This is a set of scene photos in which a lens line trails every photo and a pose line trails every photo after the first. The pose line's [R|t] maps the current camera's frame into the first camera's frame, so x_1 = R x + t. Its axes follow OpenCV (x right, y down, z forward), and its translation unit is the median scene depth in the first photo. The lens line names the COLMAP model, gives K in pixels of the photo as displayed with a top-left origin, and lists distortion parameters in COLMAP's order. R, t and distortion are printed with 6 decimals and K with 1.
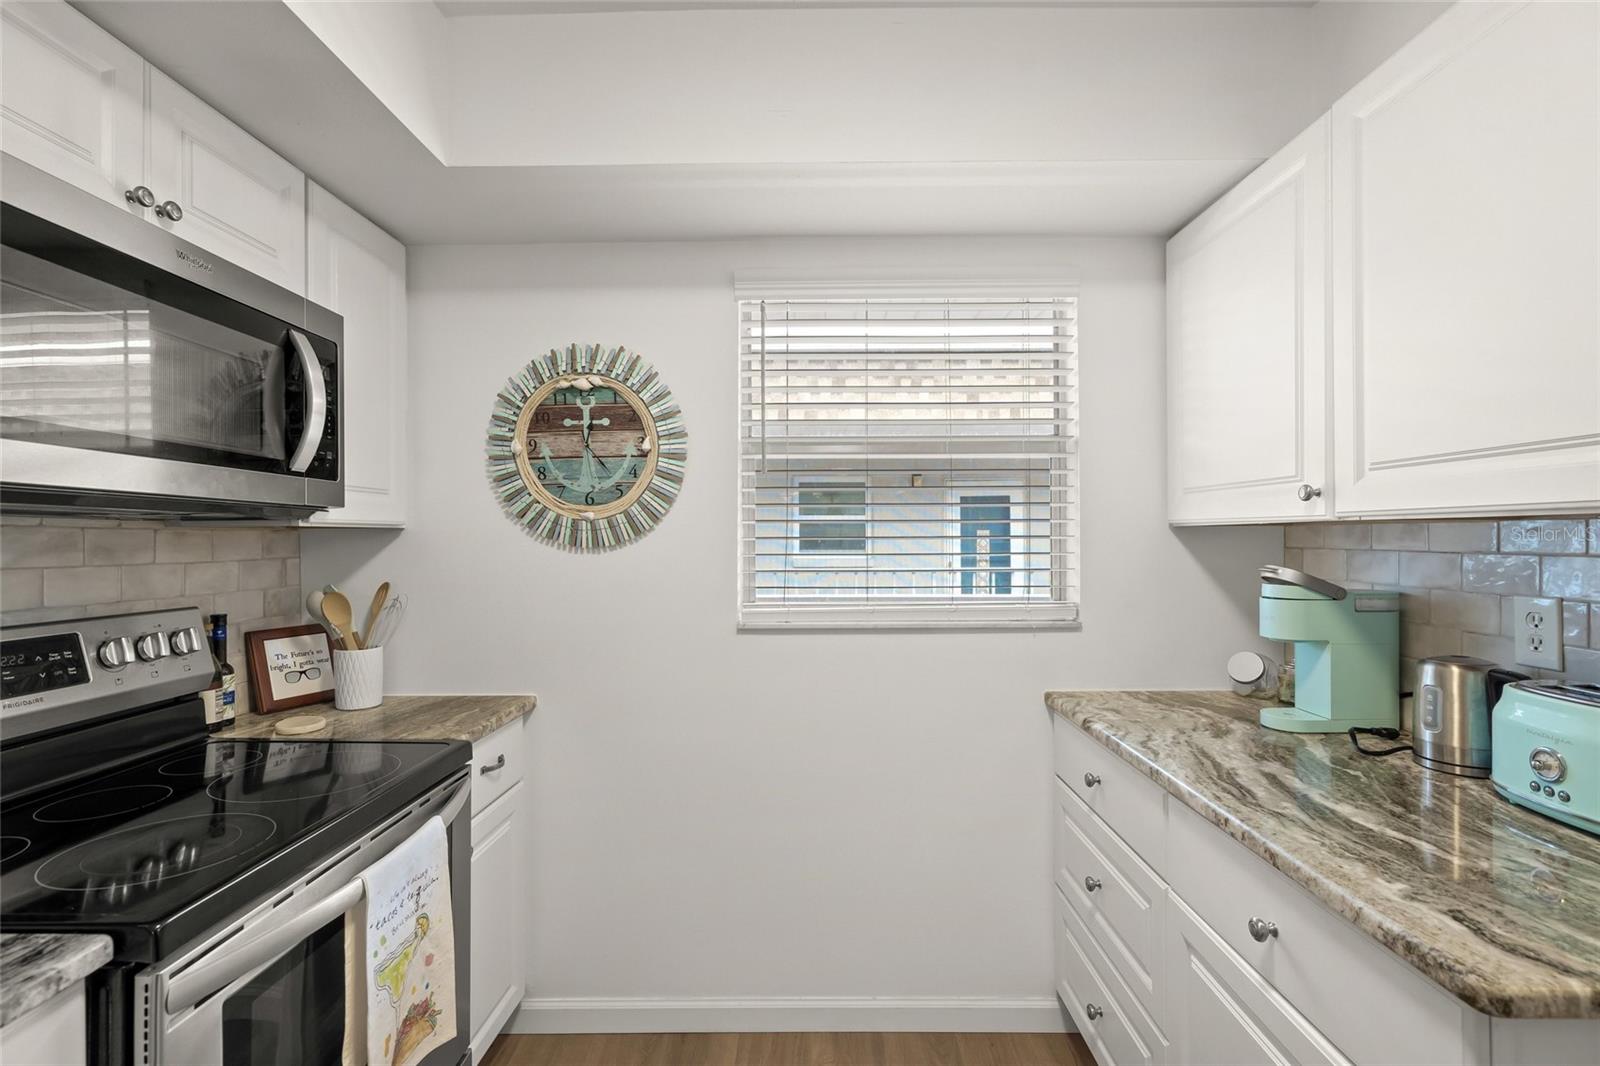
lens RADIAL K [[721.6, 0, 797.3], [0, 721.6, 528.8], [0, 0, 1]] dist [0.000825, -0.000275]
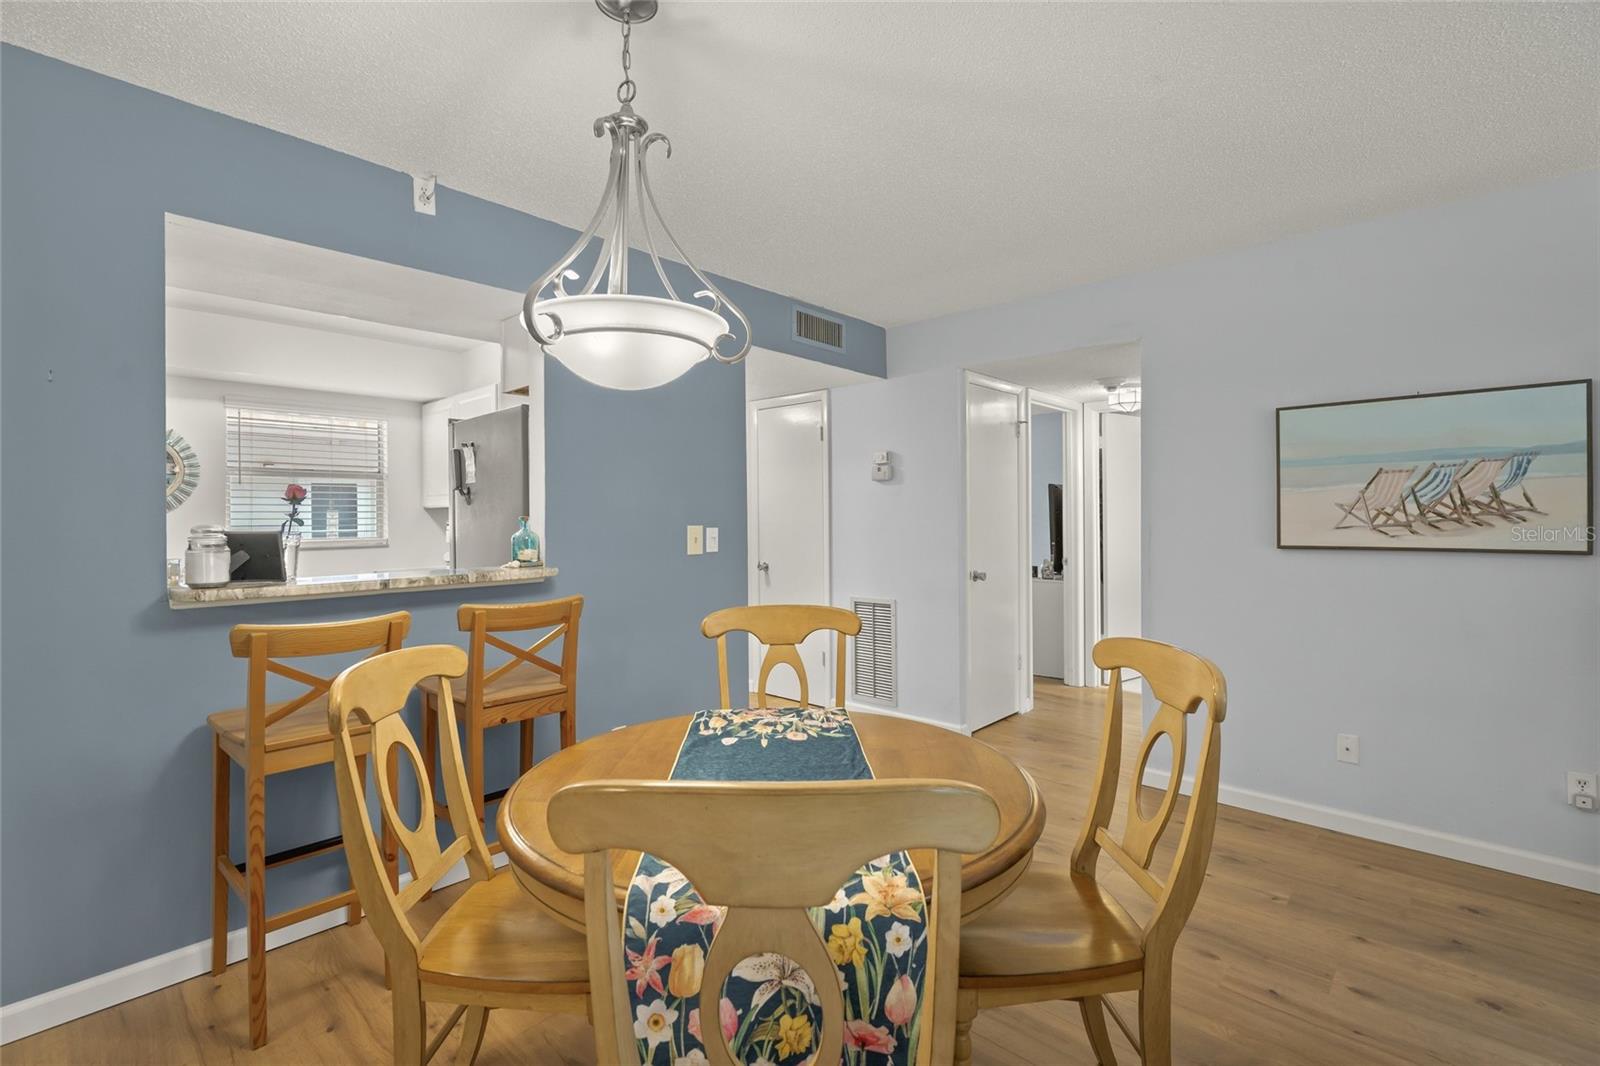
lens RADIAL K [[732.0, 0, 787.4], [0, 732.0, 519.0], [0, 0, 1]] dist [-0.000635, 0.000017]
pose [[0.682634, 0.001329, 0.730760, -0.572592], [-0.007766, 0.999955, 0.005436, 0.009030], [-0.730720, -0.009386, 0.682613, -1.919971]]
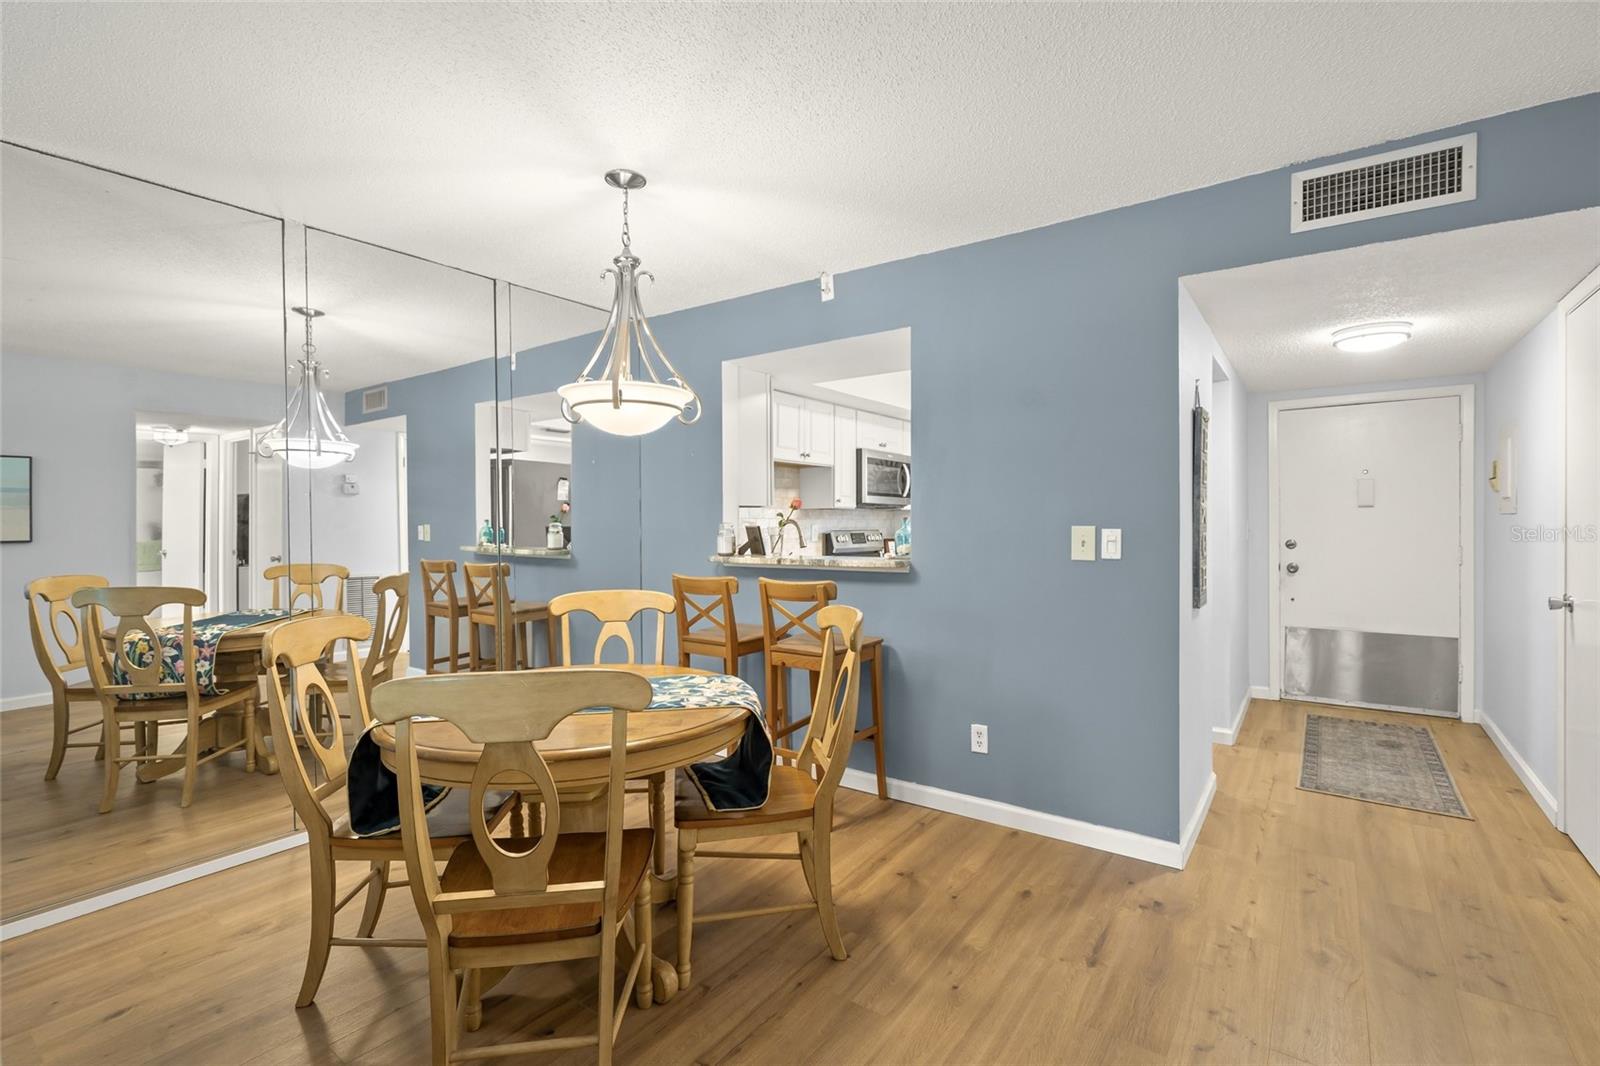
lens RADIAL K [[721.6, 0, 797.3], [0, 721.6, 528.8], [0, 0, 1]] dist [0.000825, -0.000275]
pose [[0.815765, 0.007493, -0.578335, 0.921208], [0.007526, 0.999694, 0.023568, 0.003180], [0.578335, -0.023578, 0.815459, -2.078385]]
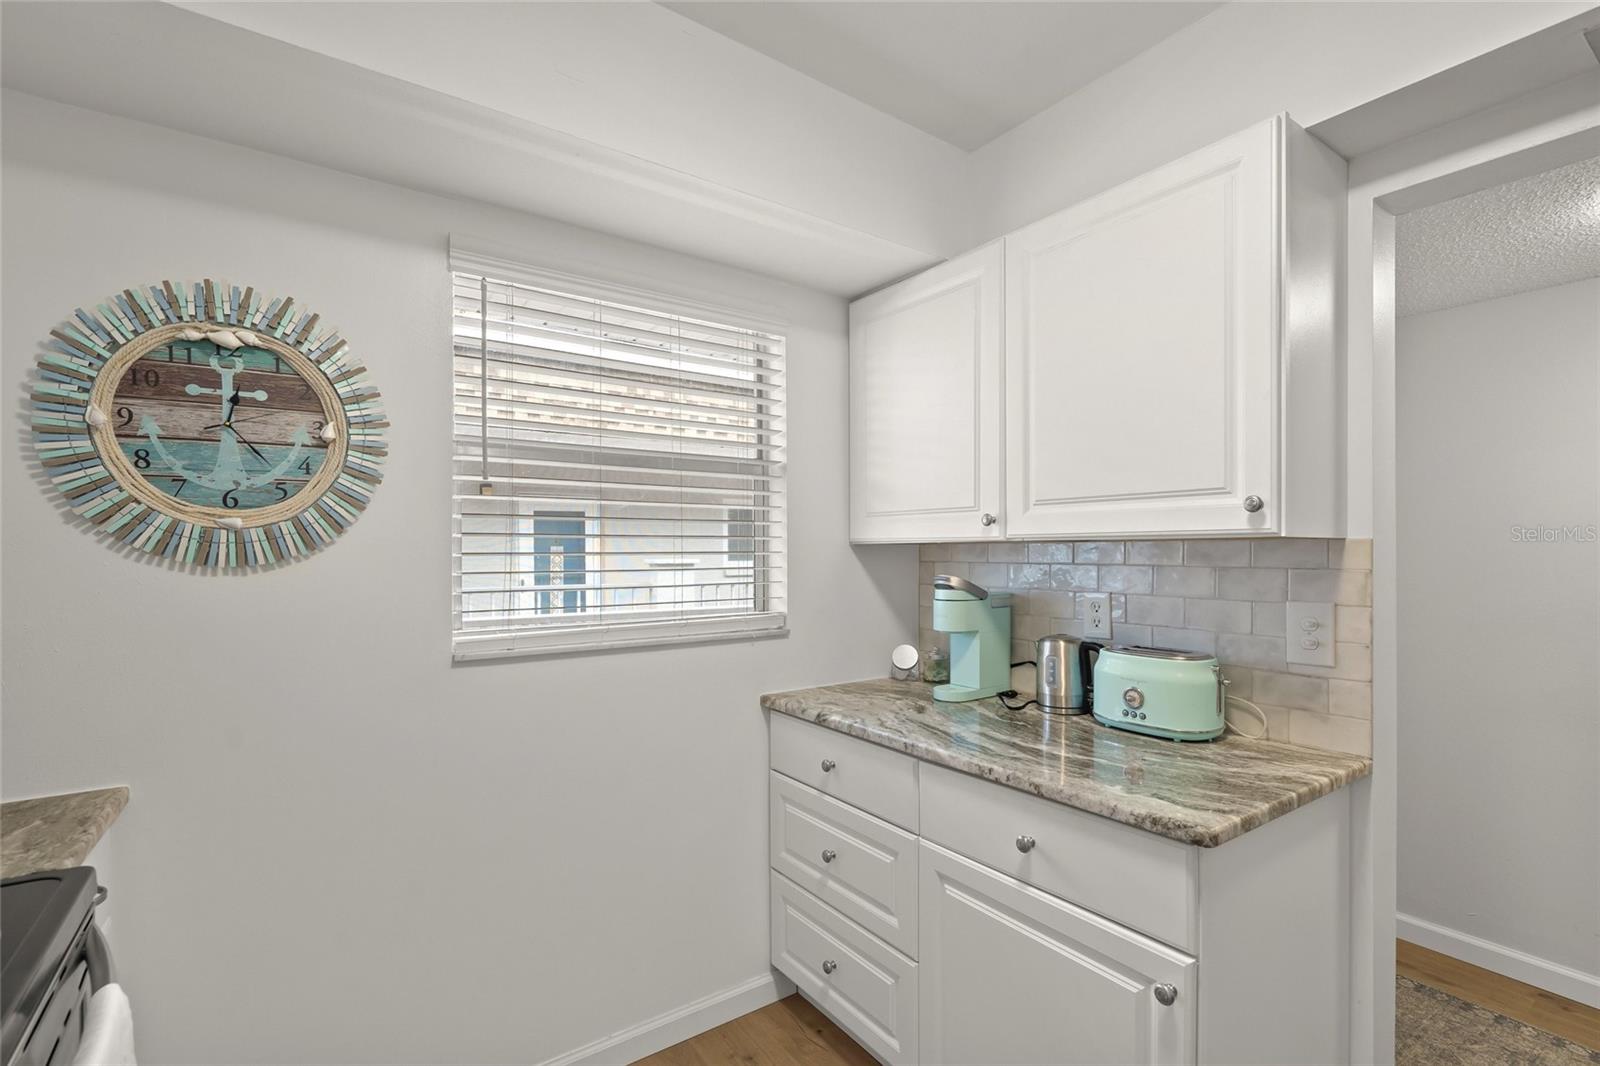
lens RADIAL K [[732.1, 0, 801.7], [0, 732.1, 548.8], [0, 0, 1]] dist [-0.001387, 0.000491]
pose [[0.809266, 0.004369, 0.587427, -0.258816], [-0.007018, 0.999973, 0.002231, 0.002178], [-0.587401, -0.005928, 0.809274, 0.073840]]
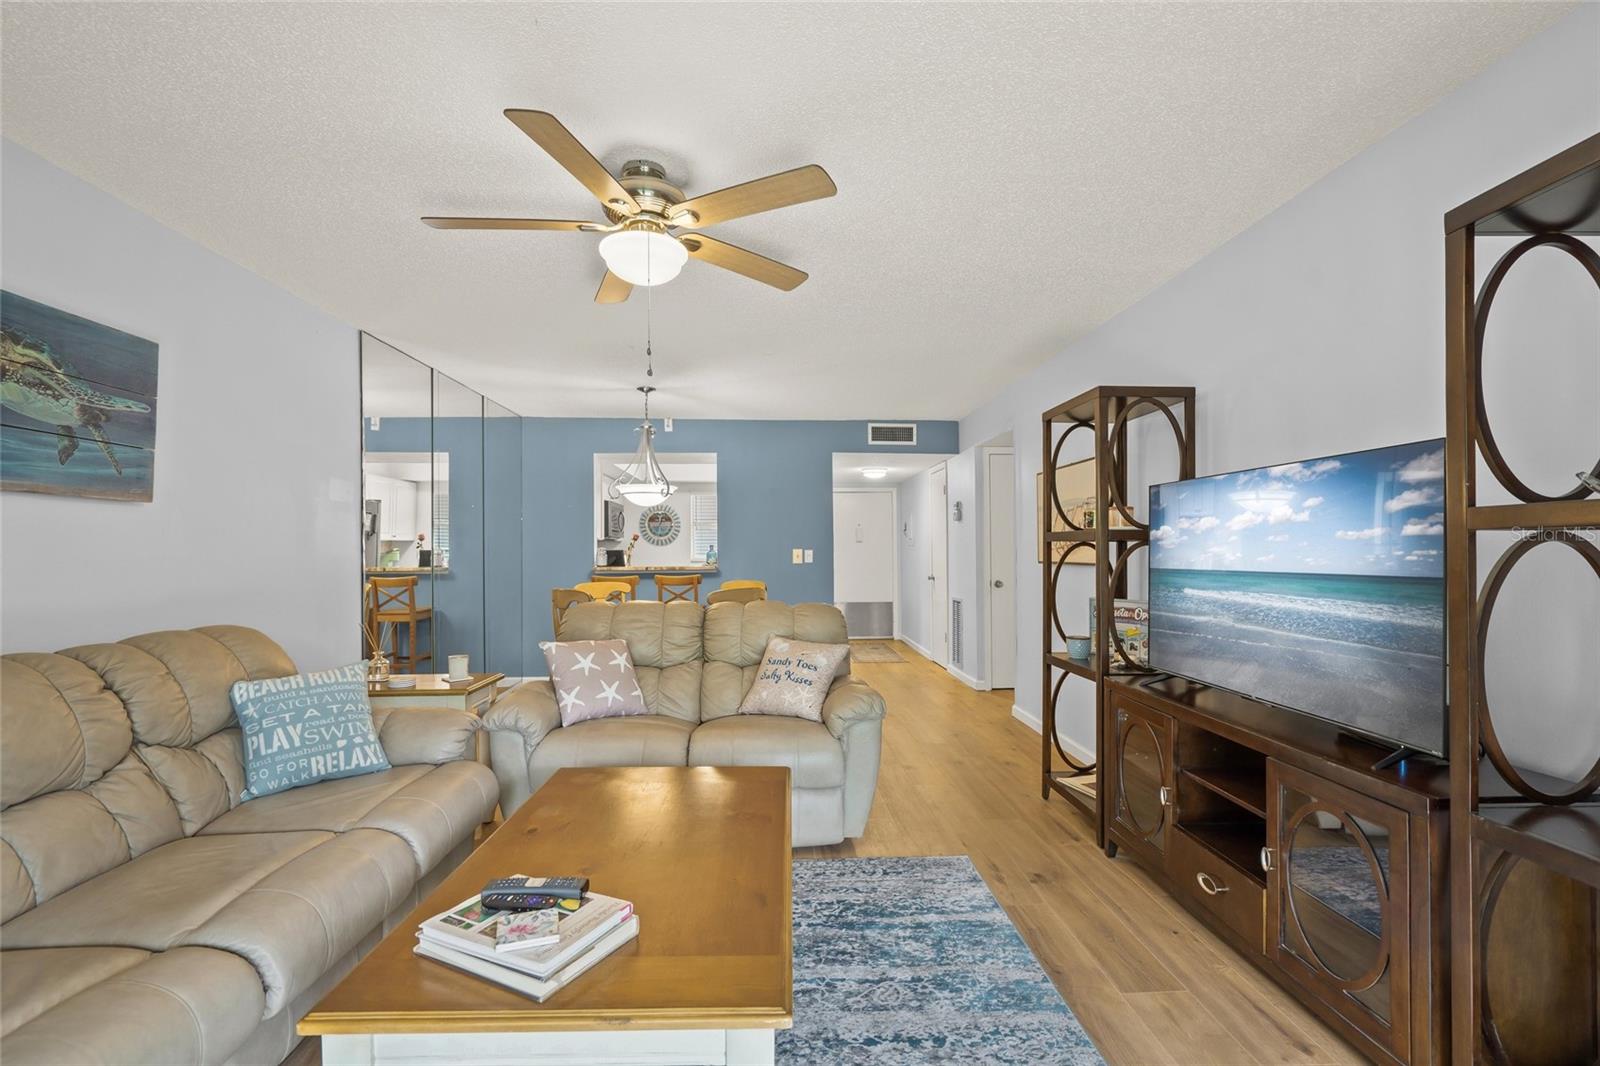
lens RADIAL K [[730.1, 0, 795.4], [0, 730.1, 536.2], [0, 0, 1]] dist [-0.001558, -0.000013]
pose [[0.998283, 0.002519, 0.058519, 0.337228], [-0.002002, 0.999959, -0.008884, 0.005270], [-0.058539, 0.008752, 0.998247, -4.046006]]
